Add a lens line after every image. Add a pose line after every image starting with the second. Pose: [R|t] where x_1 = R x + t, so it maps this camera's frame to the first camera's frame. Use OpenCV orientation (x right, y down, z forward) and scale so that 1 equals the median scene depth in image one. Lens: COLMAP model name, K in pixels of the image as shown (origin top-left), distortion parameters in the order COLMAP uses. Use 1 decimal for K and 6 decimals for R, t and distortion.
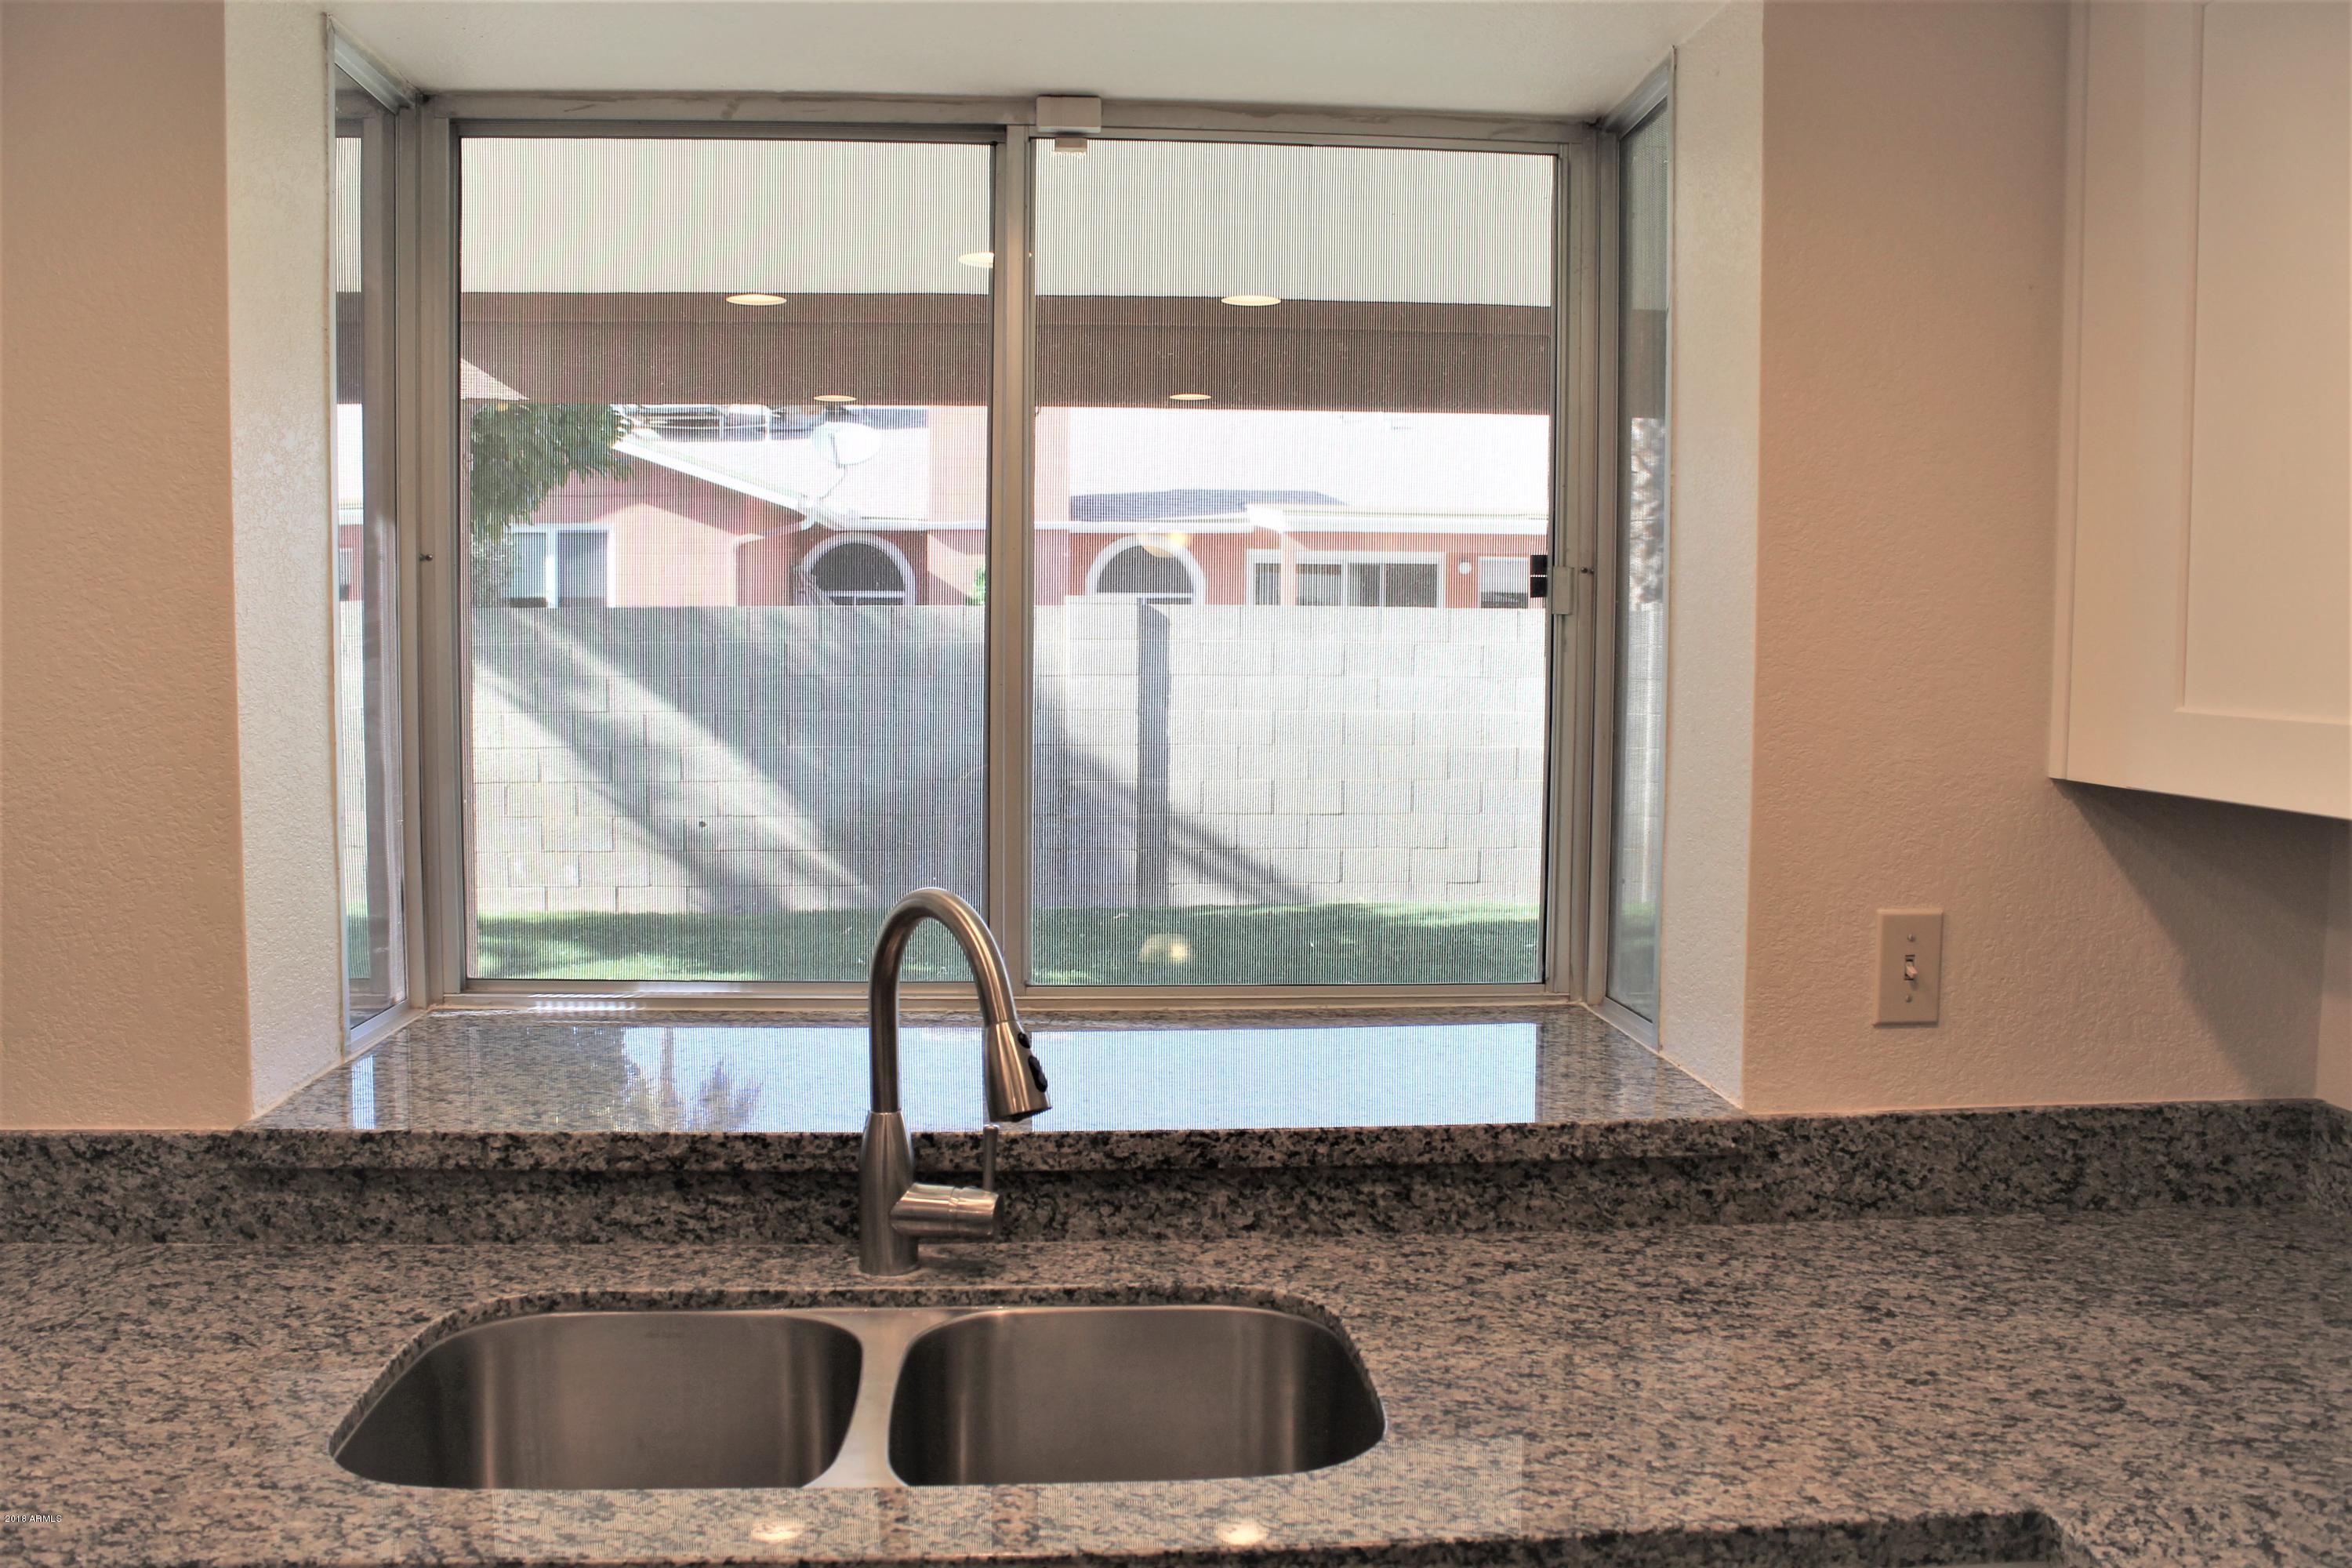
lens RADIAL K [[1942.3, 0, 1176.0], [0, 1942.3, 784.0], [0, 0, 1]] dist [-0.165395, 0.140934]
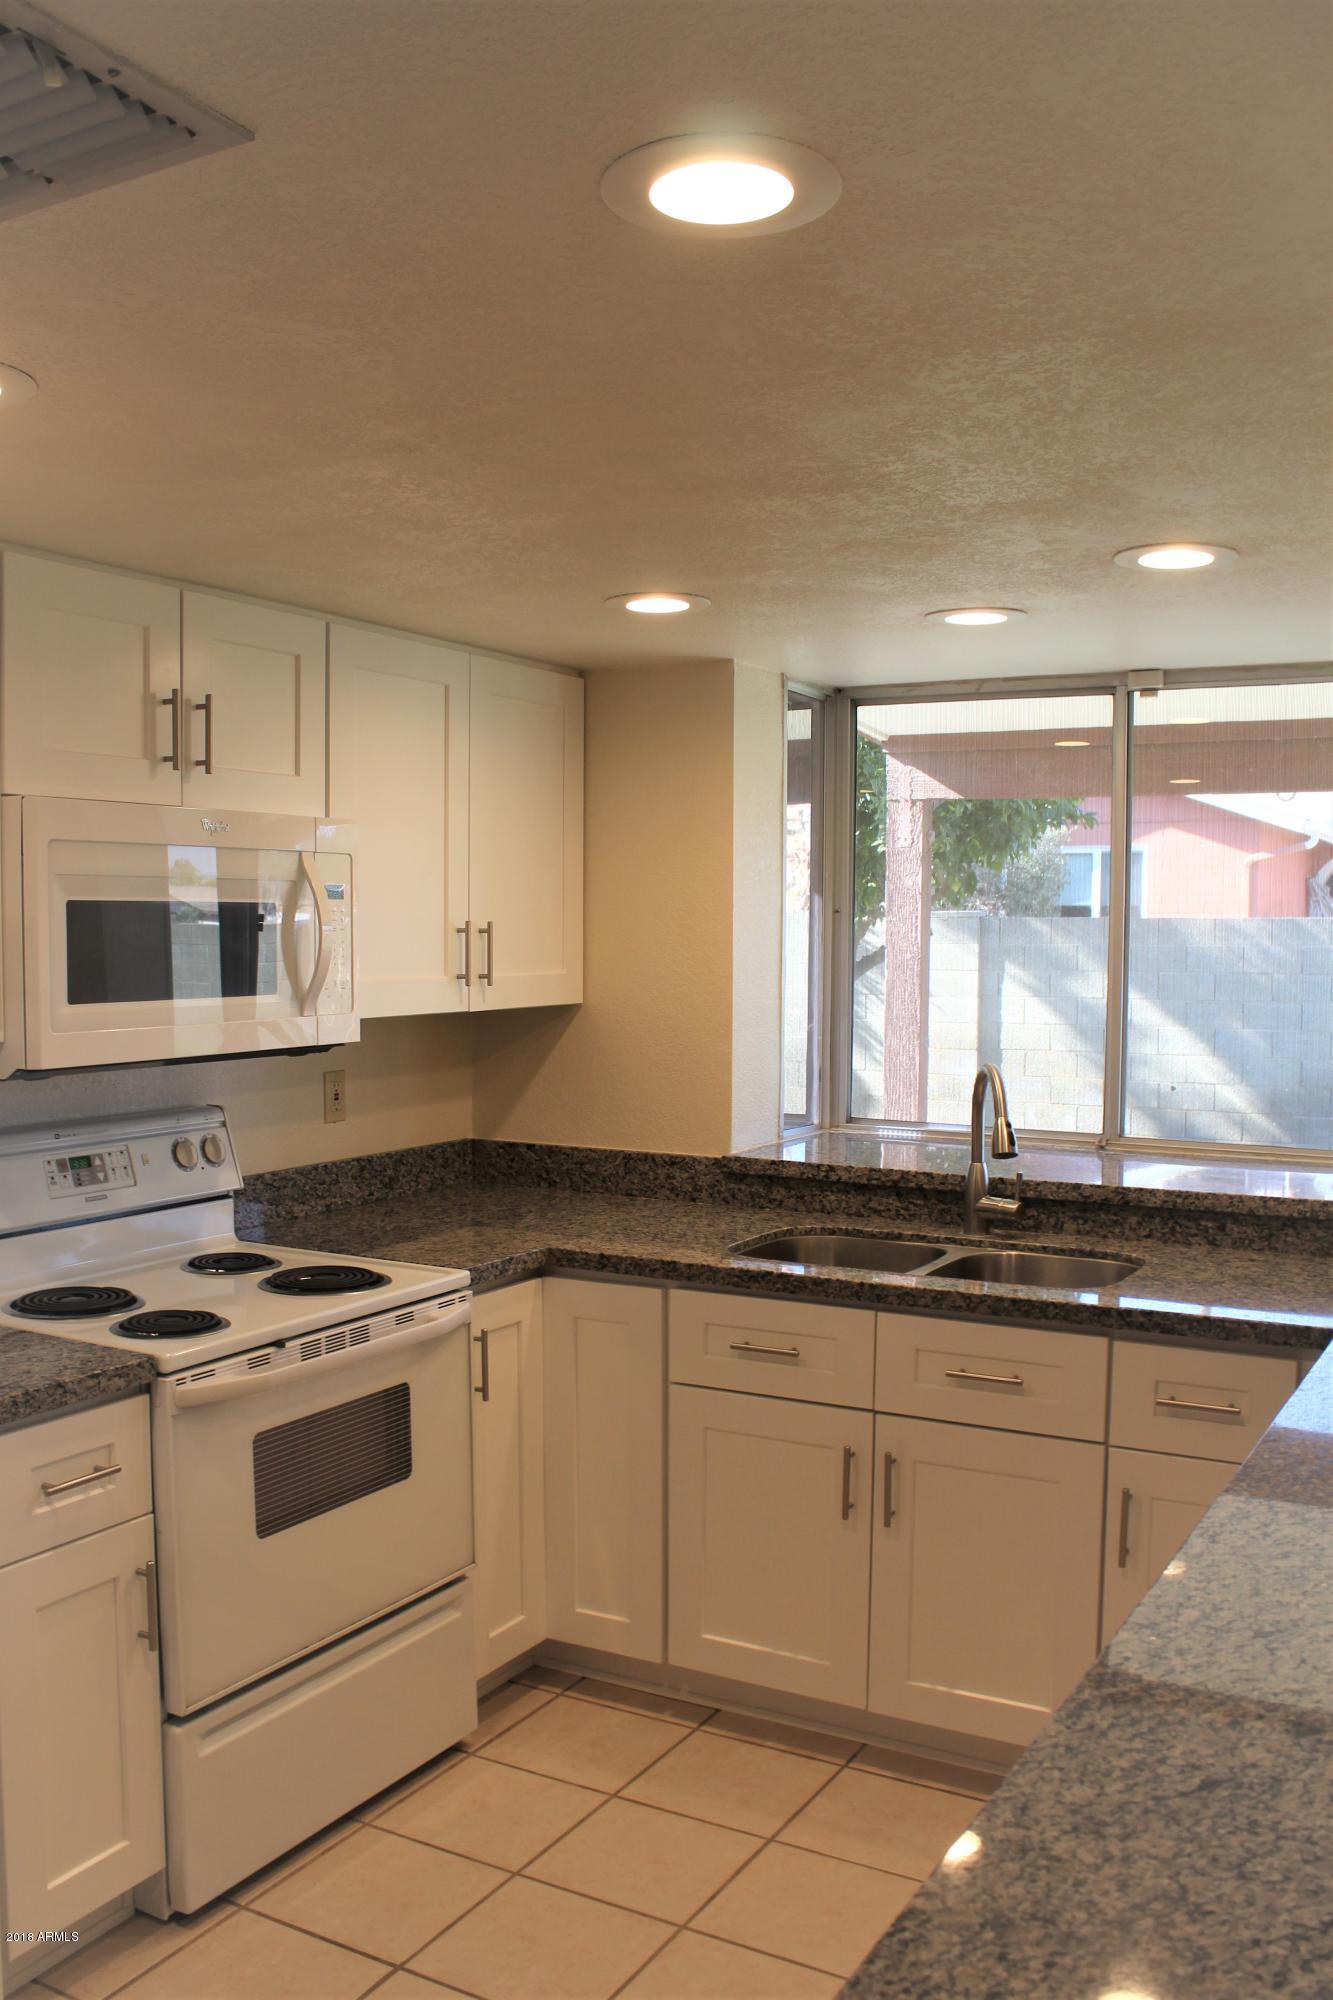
lens RADIAL K [[1756.3, 0, 614.3], [0, 1756.3, 1030.7], [0, 0, 1]] dist [-0.178974, 0.147669]
pose [[0.817459, 0.030507, -0.575179, 0.626497], [-0.042960, 0.999044, -0.008068, 0.045512], [0.574383, 0.031305, 0.817988, -0.862006]]
